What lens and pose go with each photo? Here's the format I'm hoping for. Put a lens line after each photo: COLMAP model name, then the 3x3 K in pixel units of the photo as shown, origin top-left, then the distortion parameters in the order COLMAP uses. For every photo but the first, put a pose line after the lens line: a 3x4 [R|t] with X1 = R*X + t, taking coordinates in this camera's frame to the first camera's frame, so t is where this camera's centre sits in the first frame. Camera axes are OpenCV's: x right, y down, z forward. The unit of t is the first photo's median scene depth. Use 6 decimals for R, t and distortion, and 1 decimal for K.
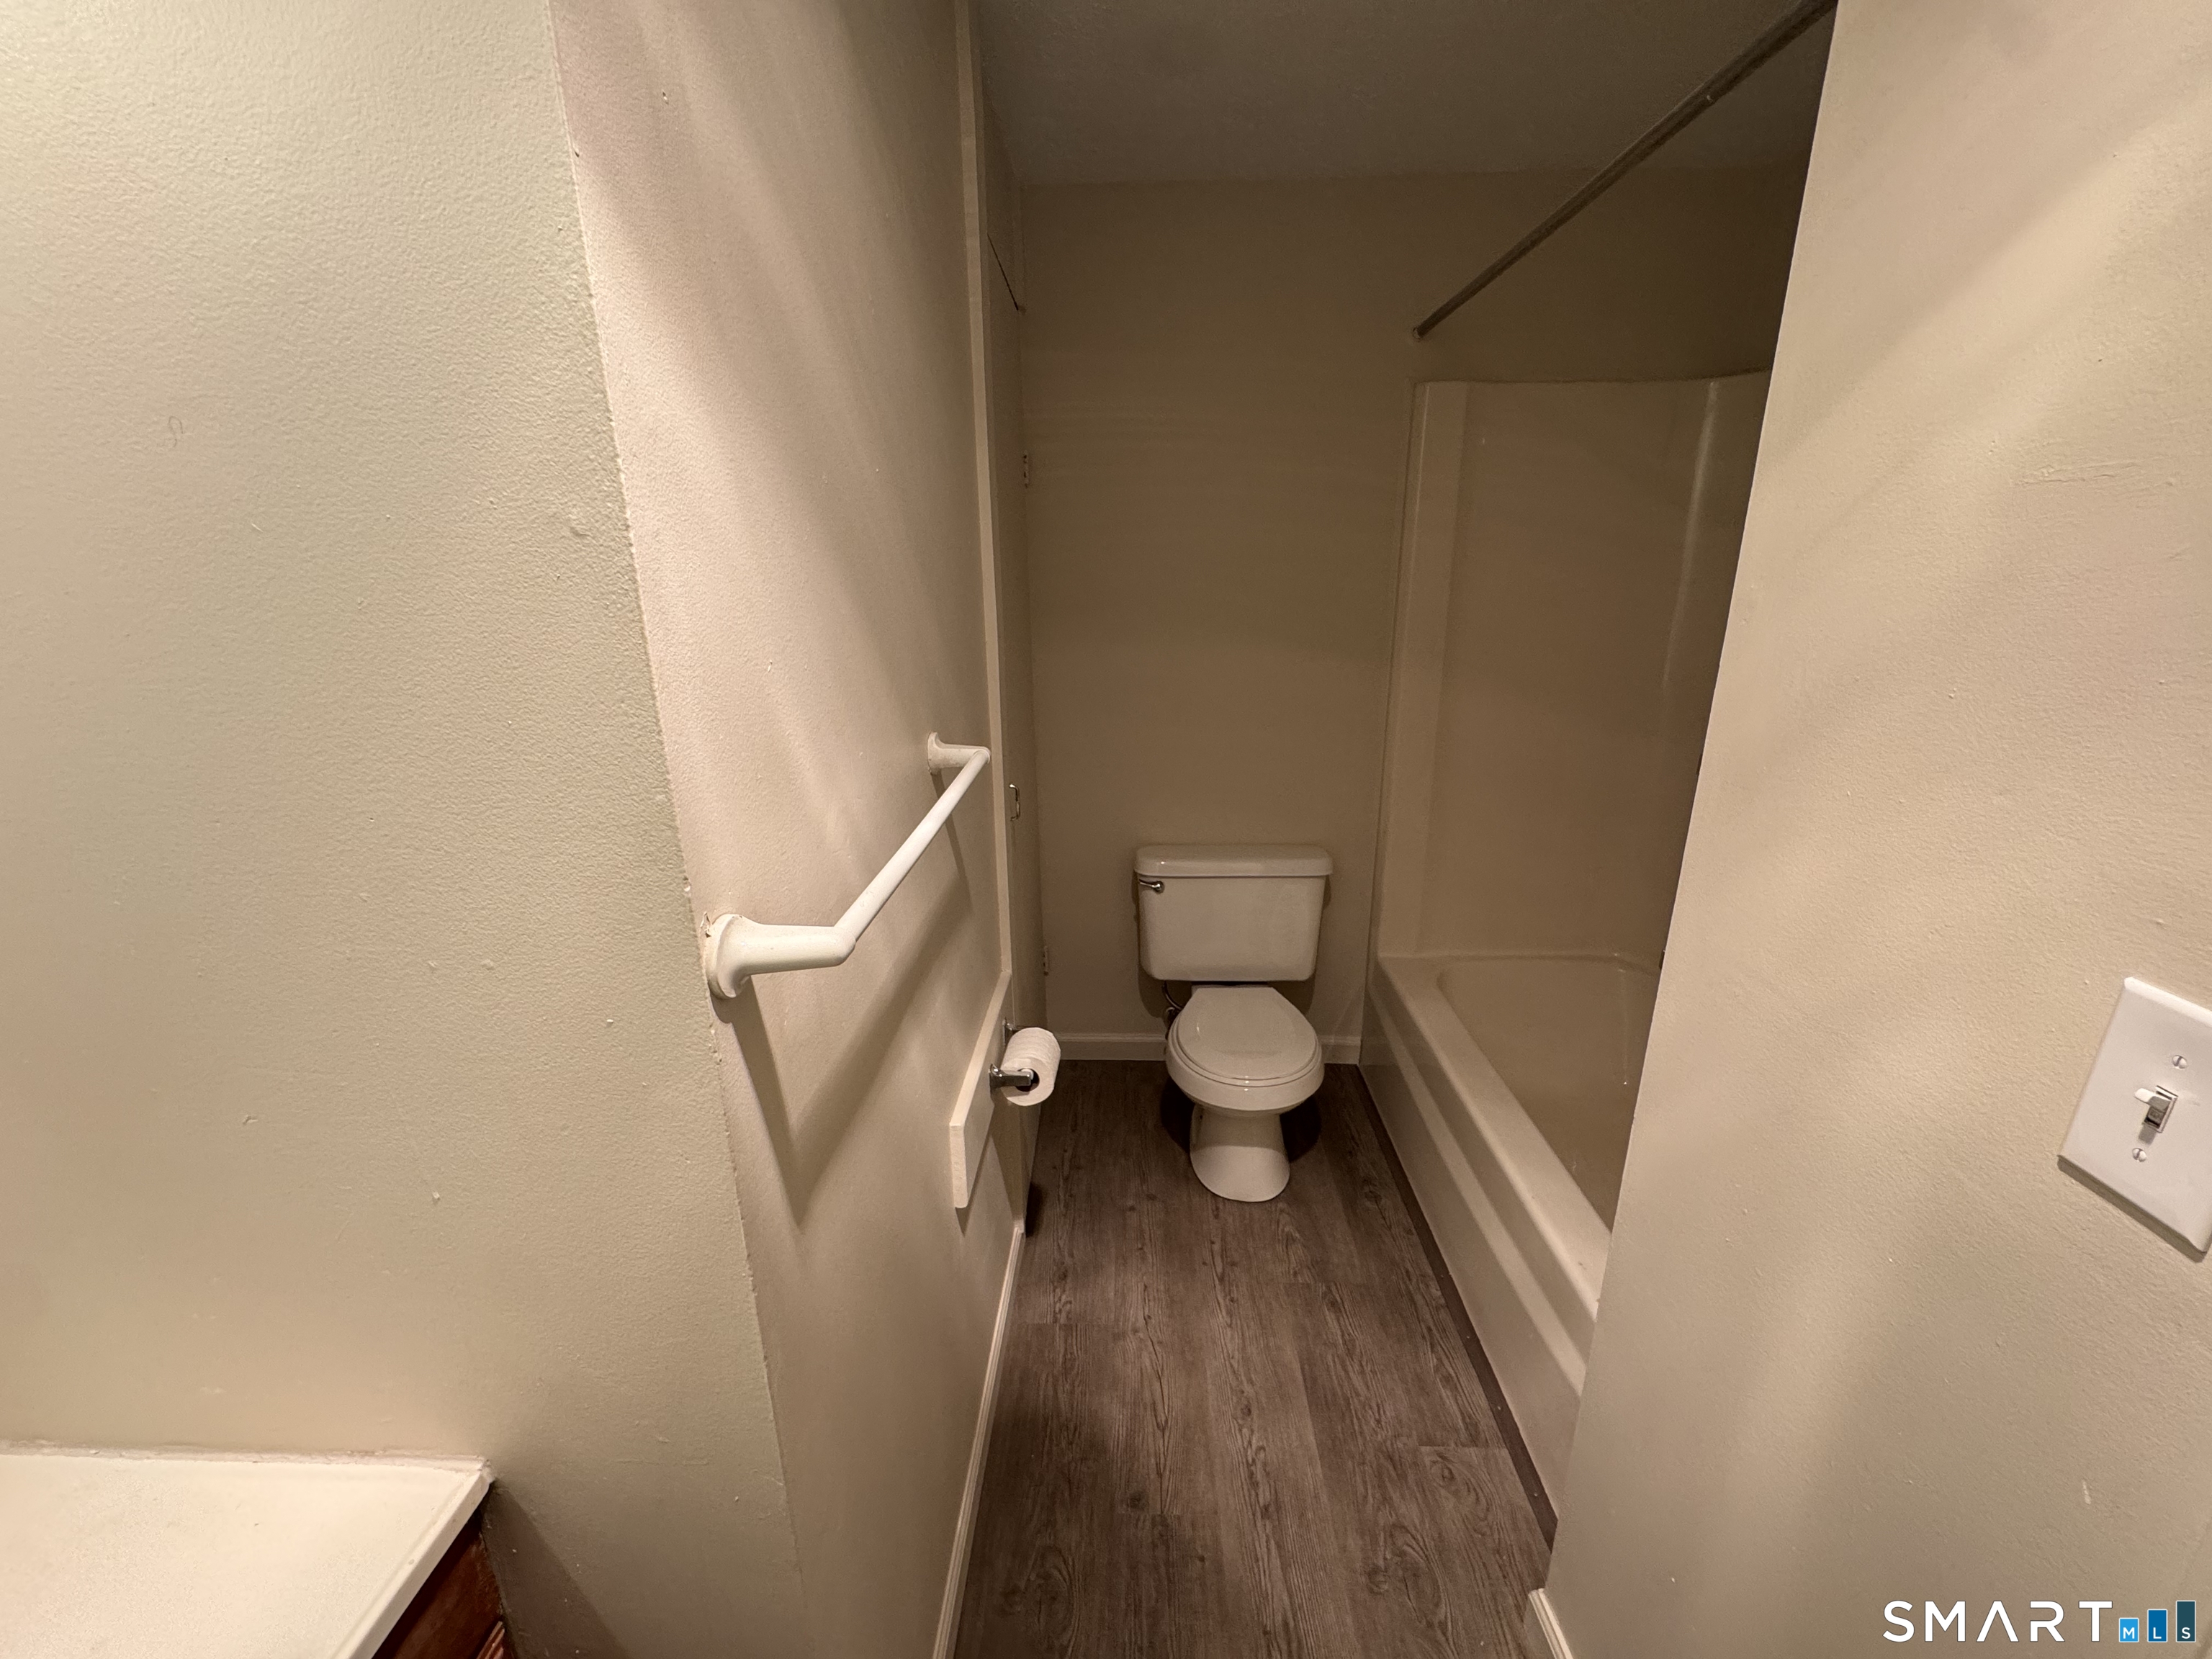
lens RADIAL K [[882.8, 0, 1110.9], [0, 882.8, 825.6], [0, 0, 1]] dist [-0.001414, 0.000057]
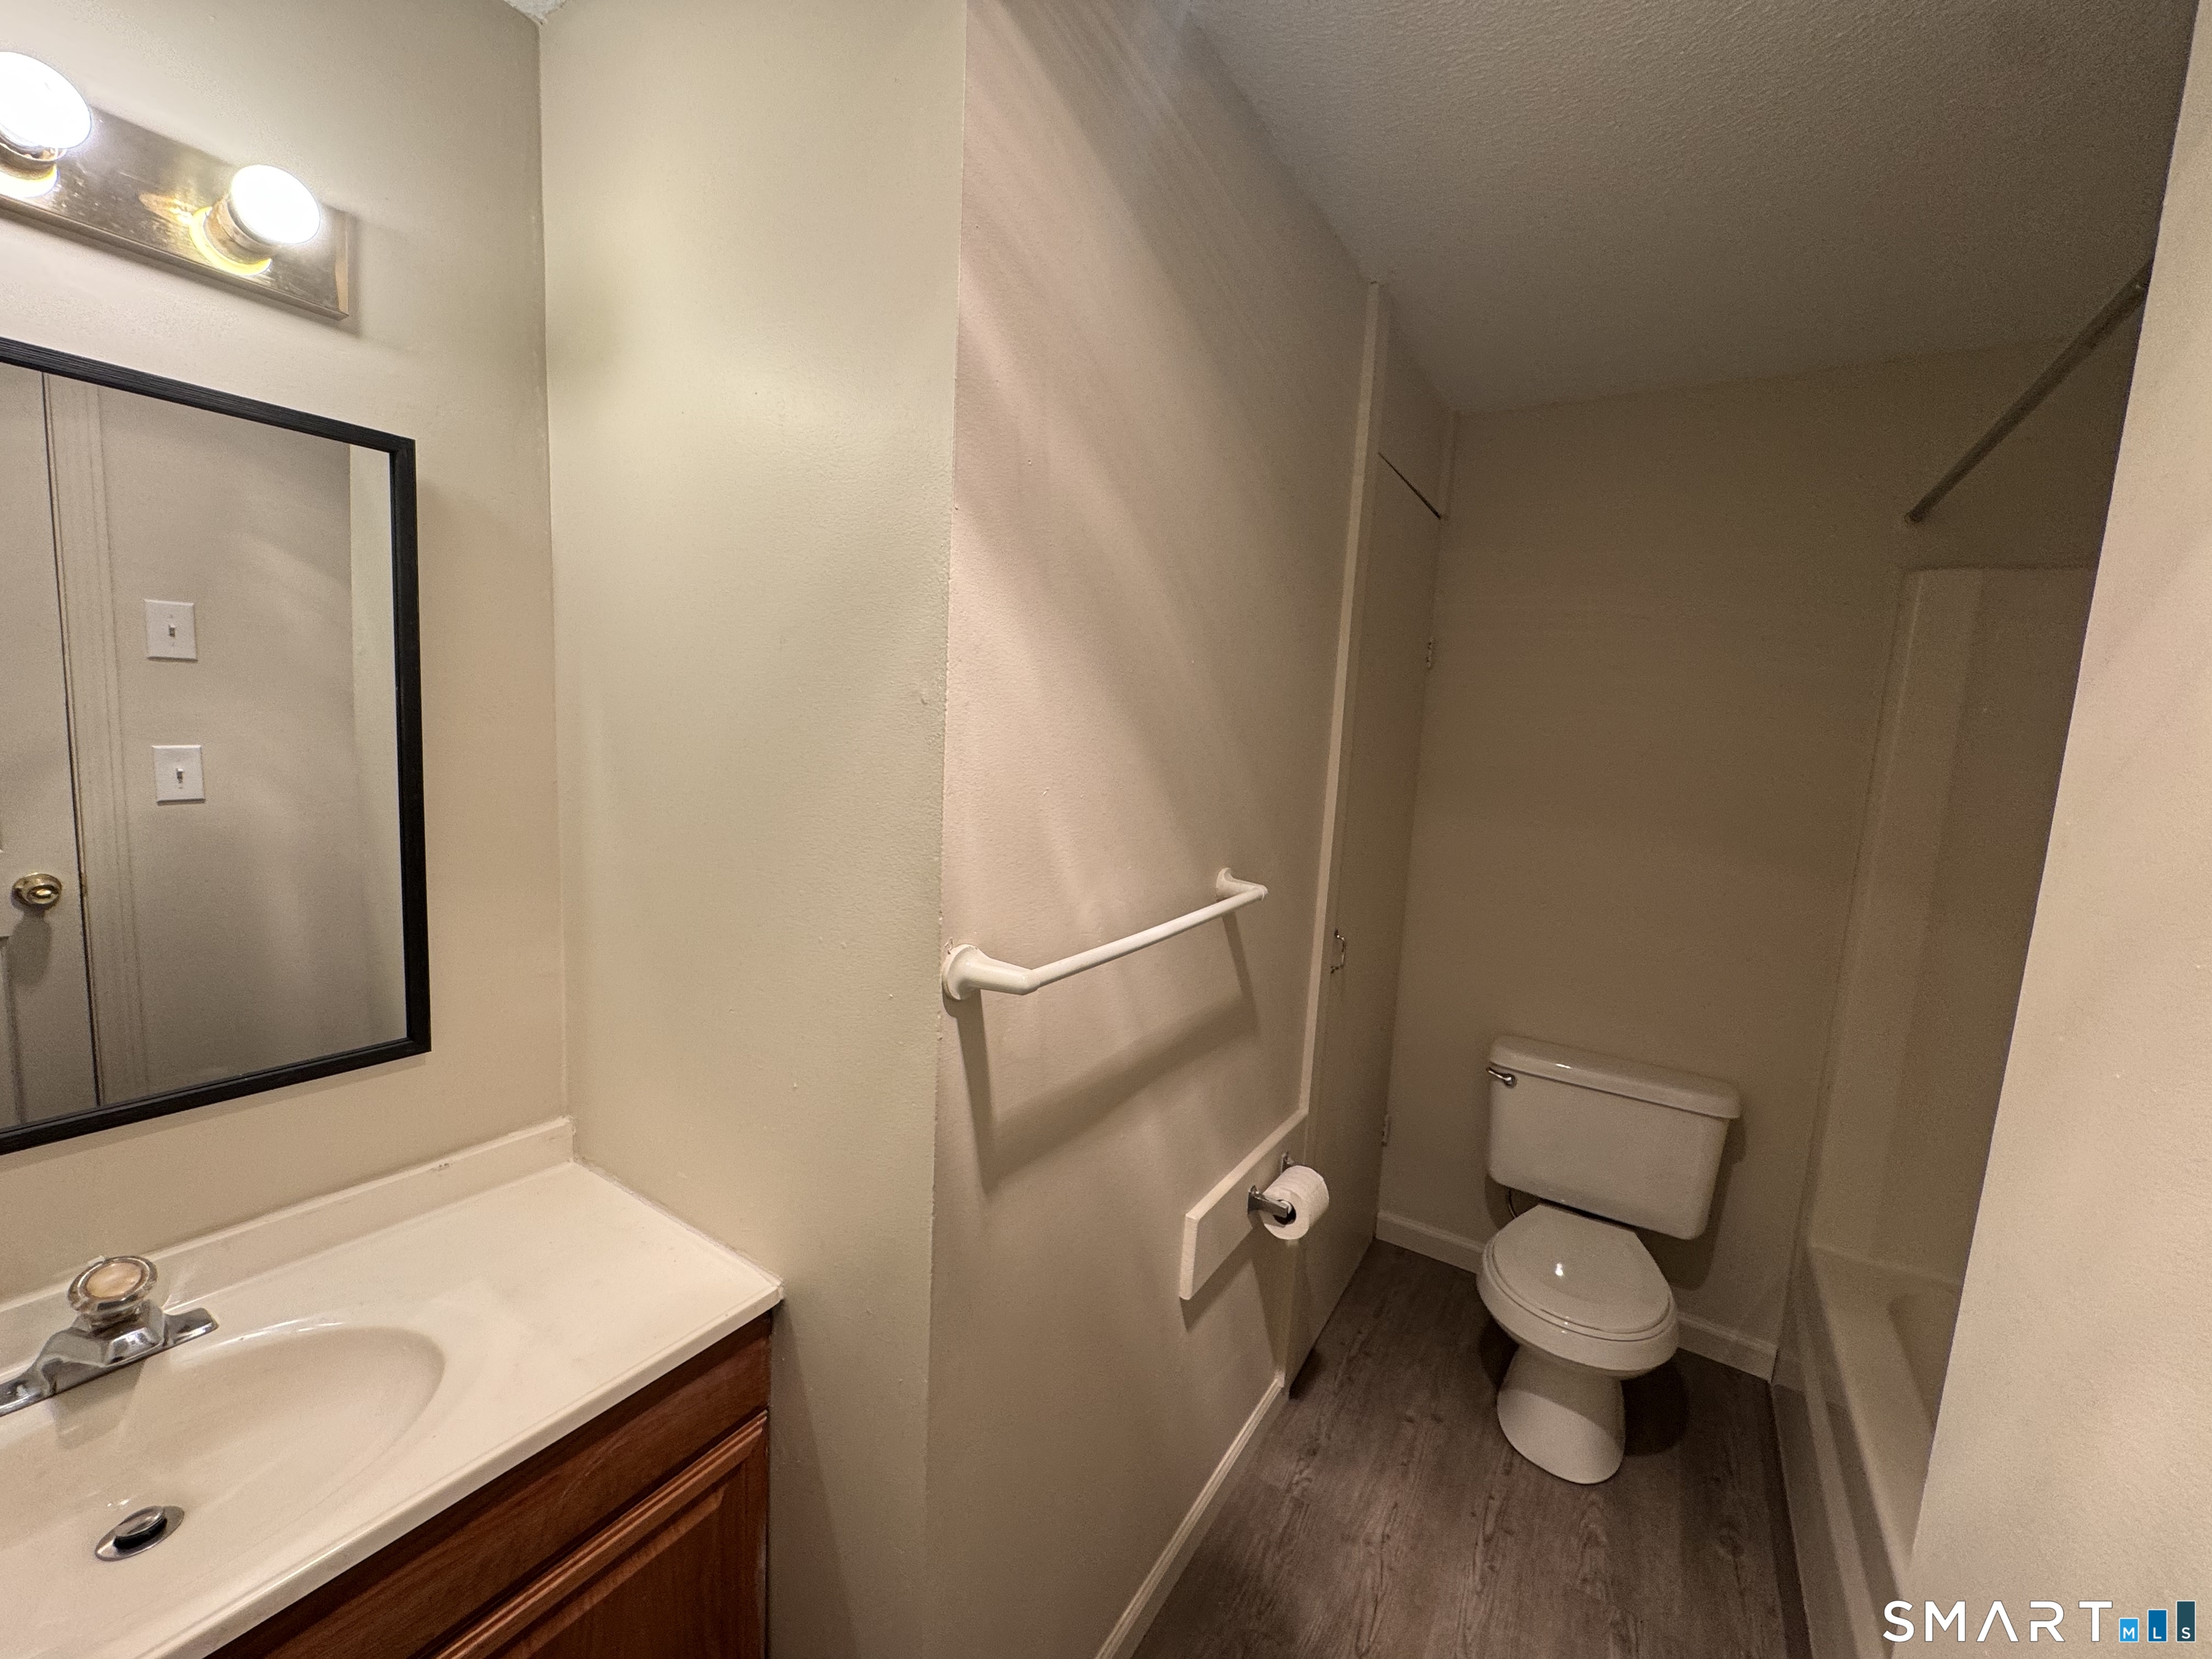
lens RADIAL K [[882.8, 0, 1115.0], [0, 882.8, 824.9], [0, 0, 1]] dist [-0.001414, 0.000057]
pose [[0.860605, 0.120572, -0.494795, 0.153089], [-0.207139, 0.970446, -0.123802, 0.011039], [0.465245, 0.209036, 0.860146, -0.069580]]
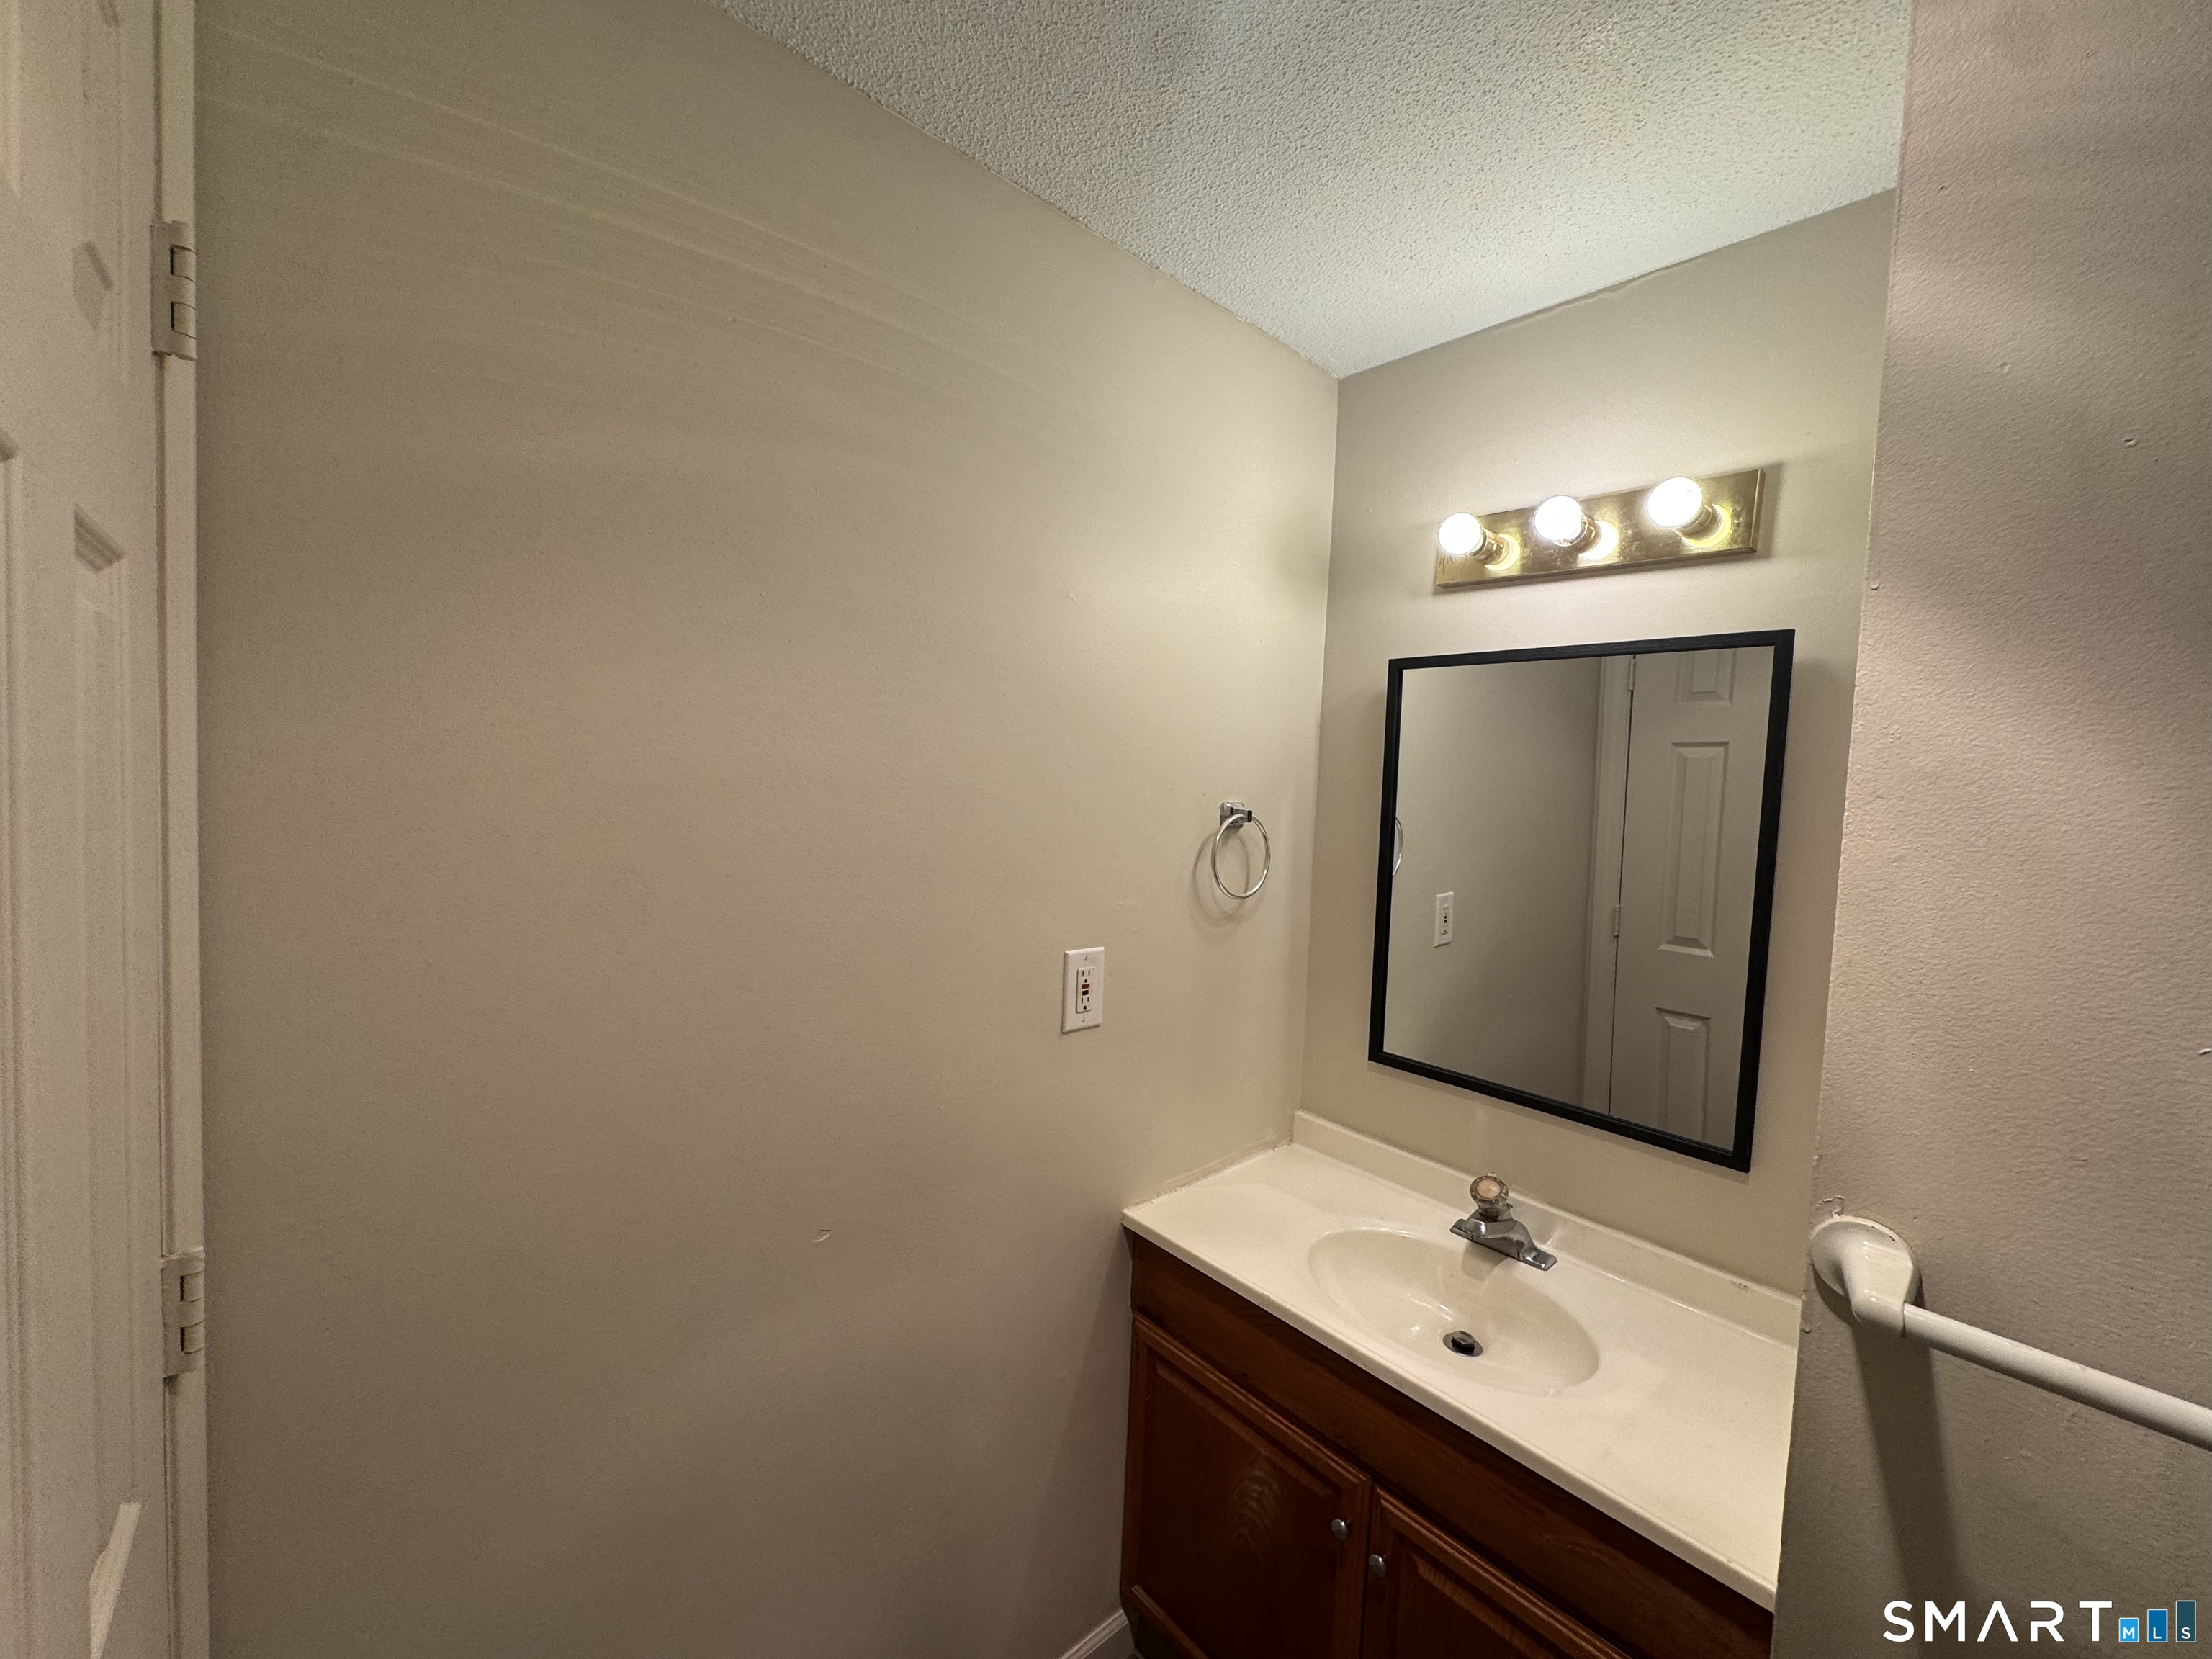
lens RADIAL K [[882.8, 0, 1100.6], [0, 882.8, 825.9], [0, 0, 1]] dist [-0.001414, 0.000057]
pose [[-0.725511, 0.016098, -0.688022, 0.260296], [-0.226811, 0.938281, 0.261124, -0.113187], [0.649761, 0.345499, -0.677082, 0.282205]]
